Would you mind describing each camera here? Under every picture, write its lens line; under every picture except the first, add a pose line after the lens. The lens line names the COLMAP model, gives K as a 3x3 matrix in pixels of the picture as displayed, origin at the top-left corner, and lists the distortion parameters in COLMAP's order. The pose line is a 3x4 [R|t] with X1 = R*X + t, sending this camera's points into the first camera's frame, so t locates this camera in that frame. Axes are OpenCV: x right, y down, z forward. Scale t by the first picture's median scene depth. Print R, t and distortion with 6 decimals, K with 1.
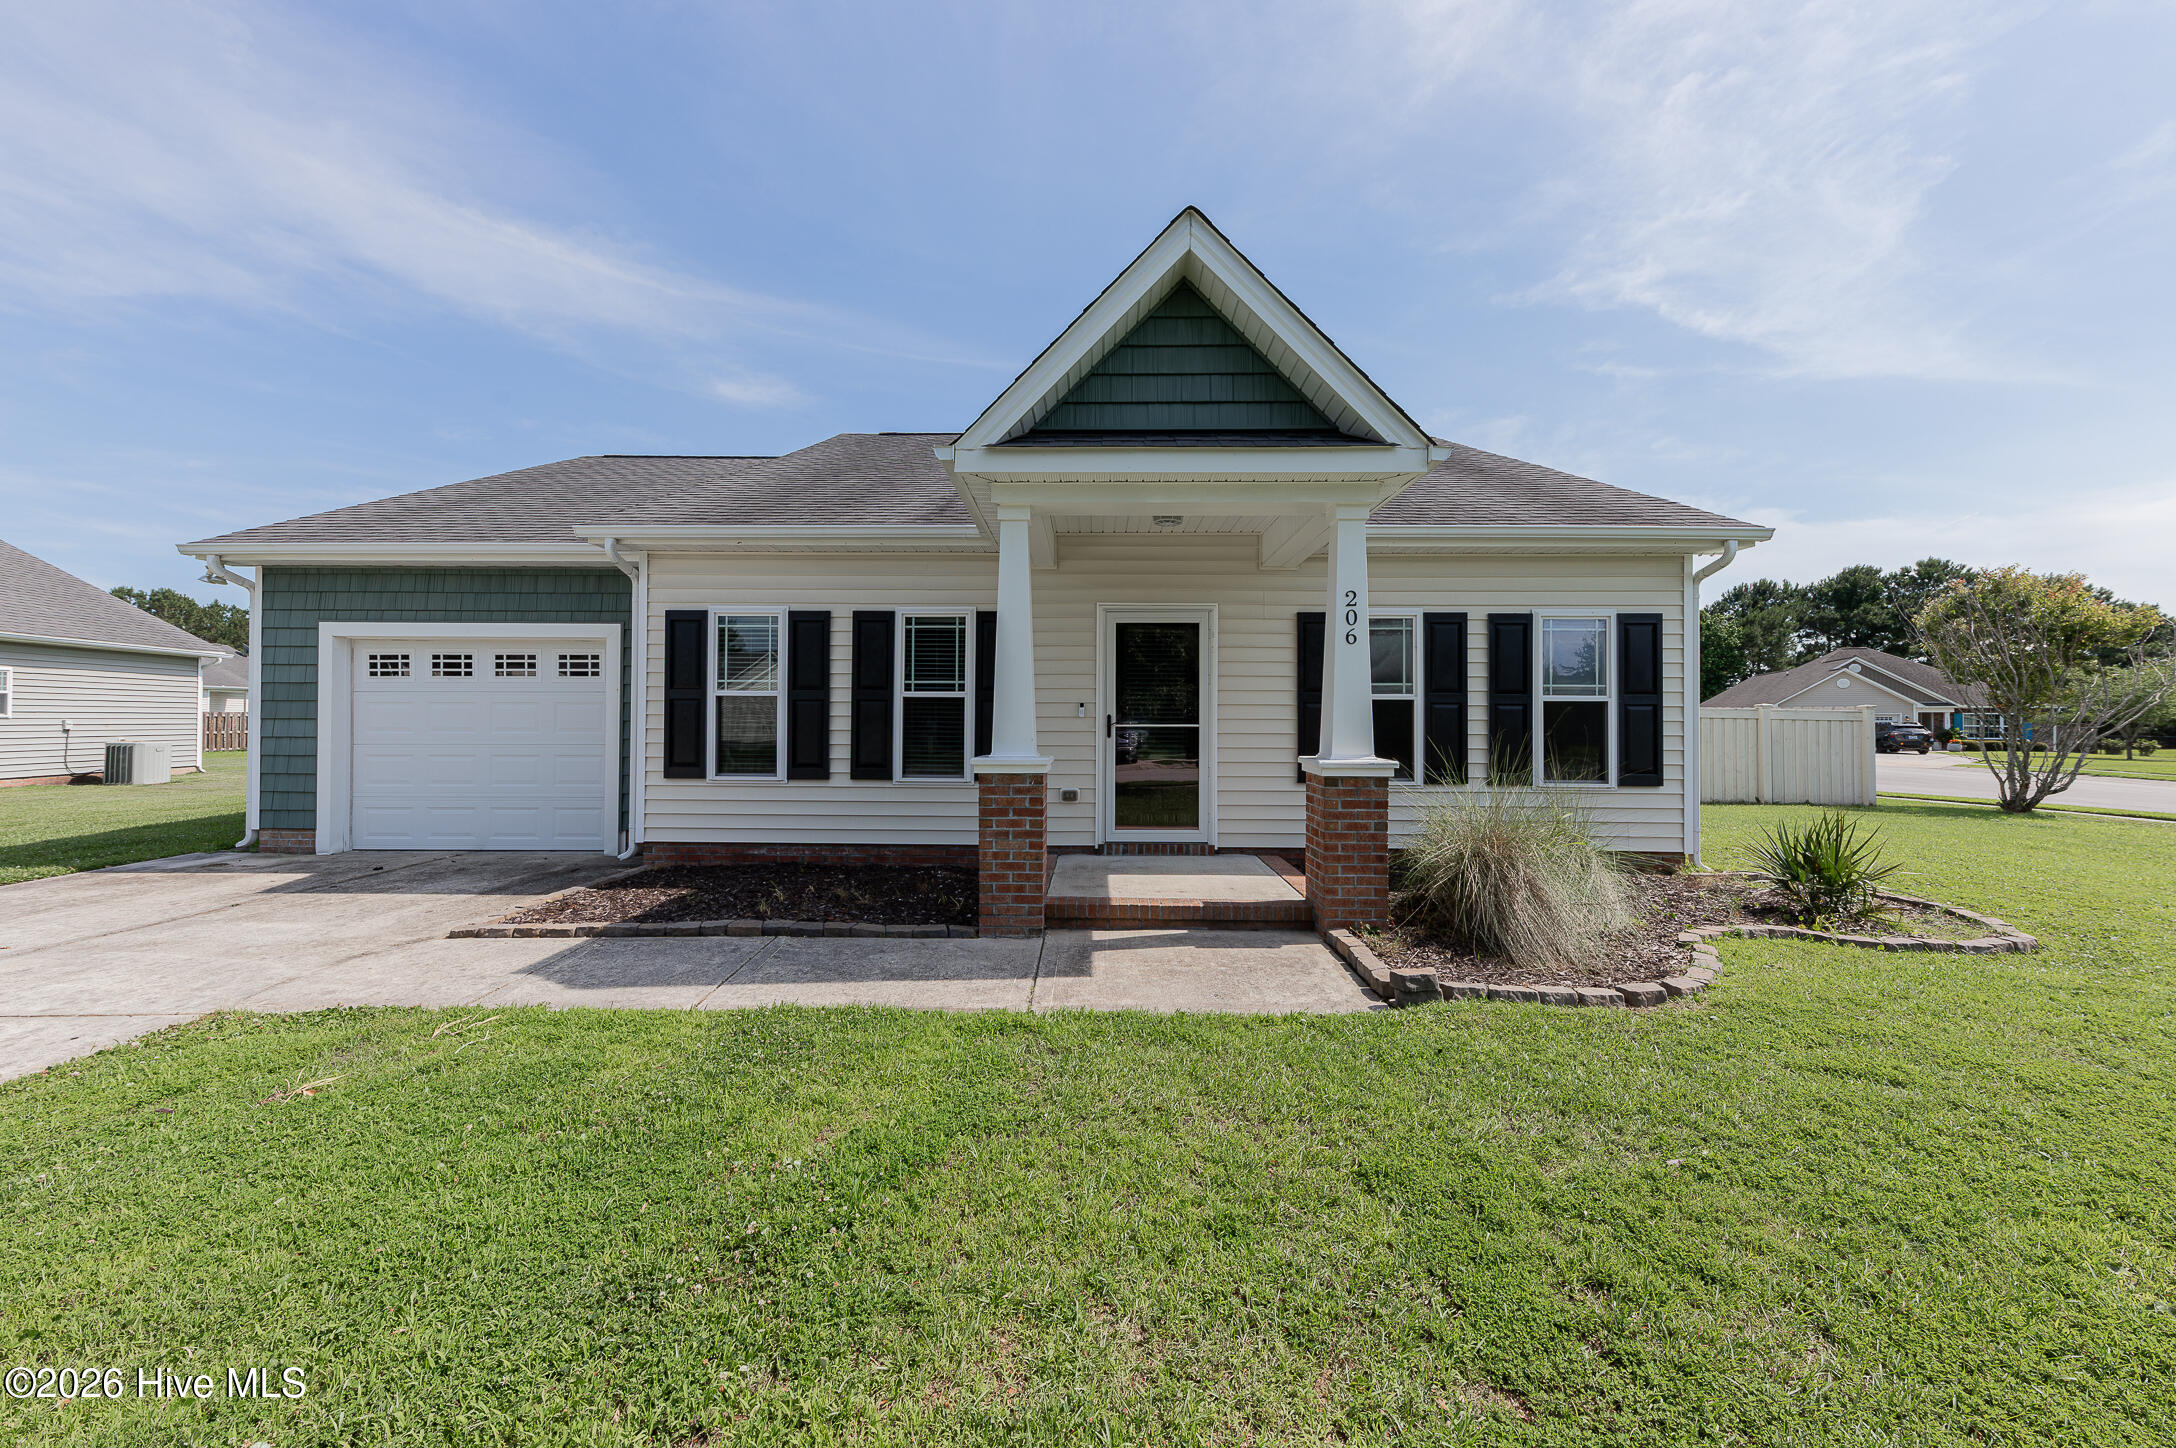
lens RADIAL K [[784.2, 0, 1088.0], [0, 784.2, 724.0], [0, 0, 1]] dist [0.008641, -0.000024]
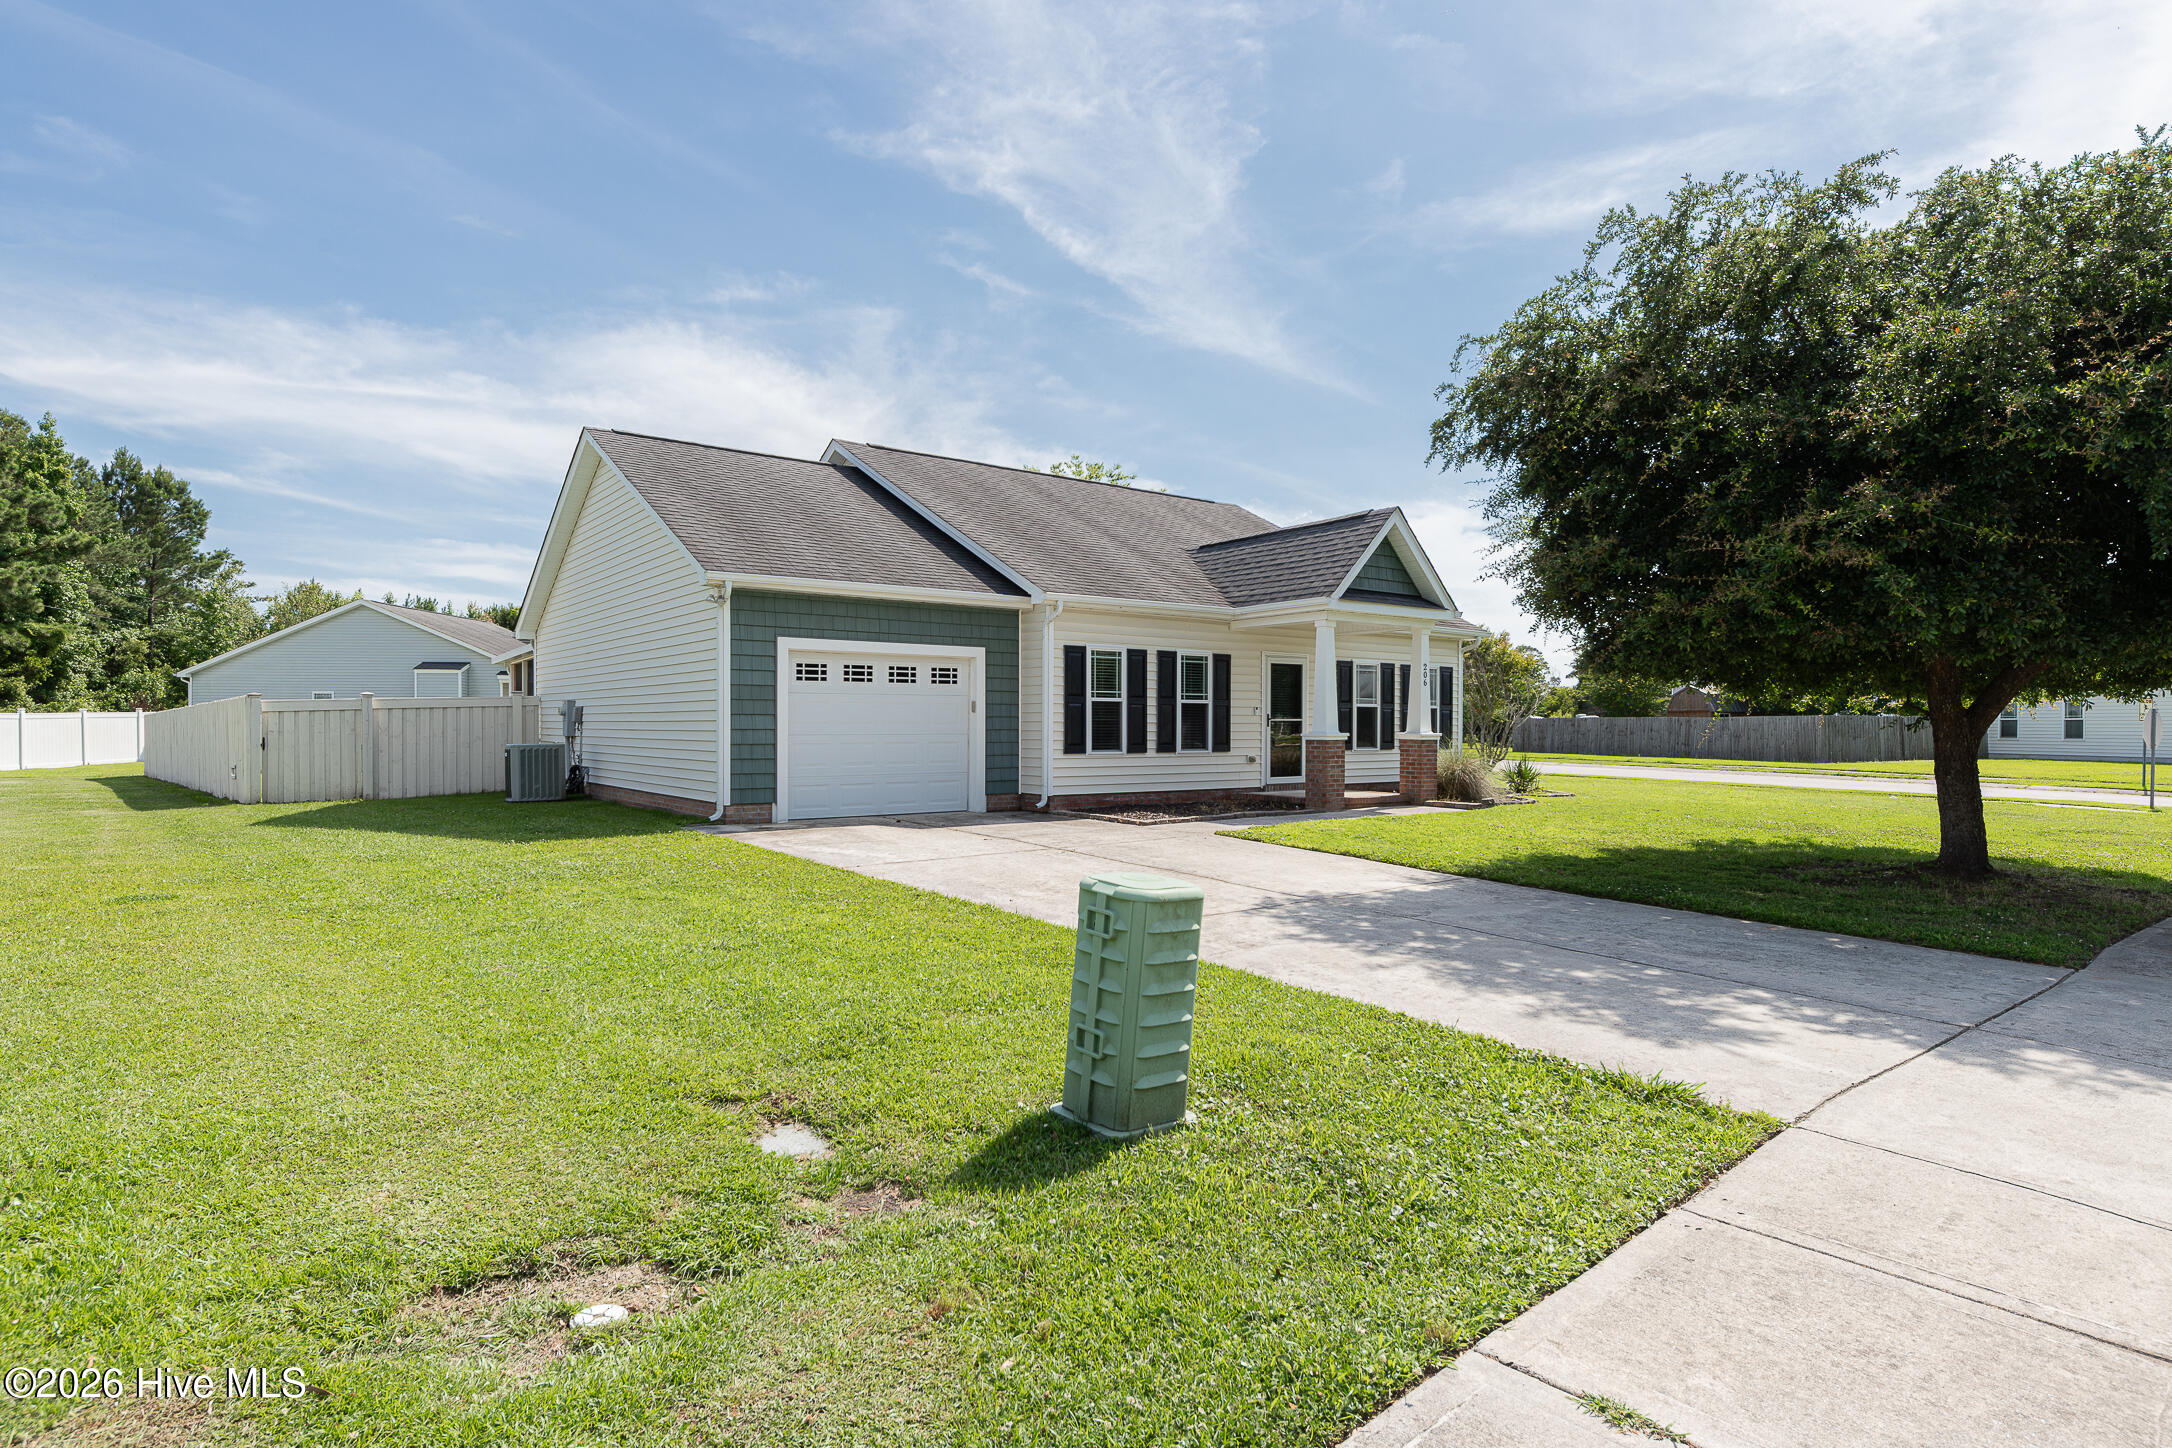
lens RADIAL K [[1139.9, 0, 1086.0], [0, 1139.9, 724.0], [0, 0, 1]] dist [0.000506, 0.000008]
pose [[0.787738, -0.003018, 0.616003, -1.887986], [-0.003910, 0.999943, 0.009900, -0.012472], [-0.615998, -0.010207, 0.787682, -0.799532]]
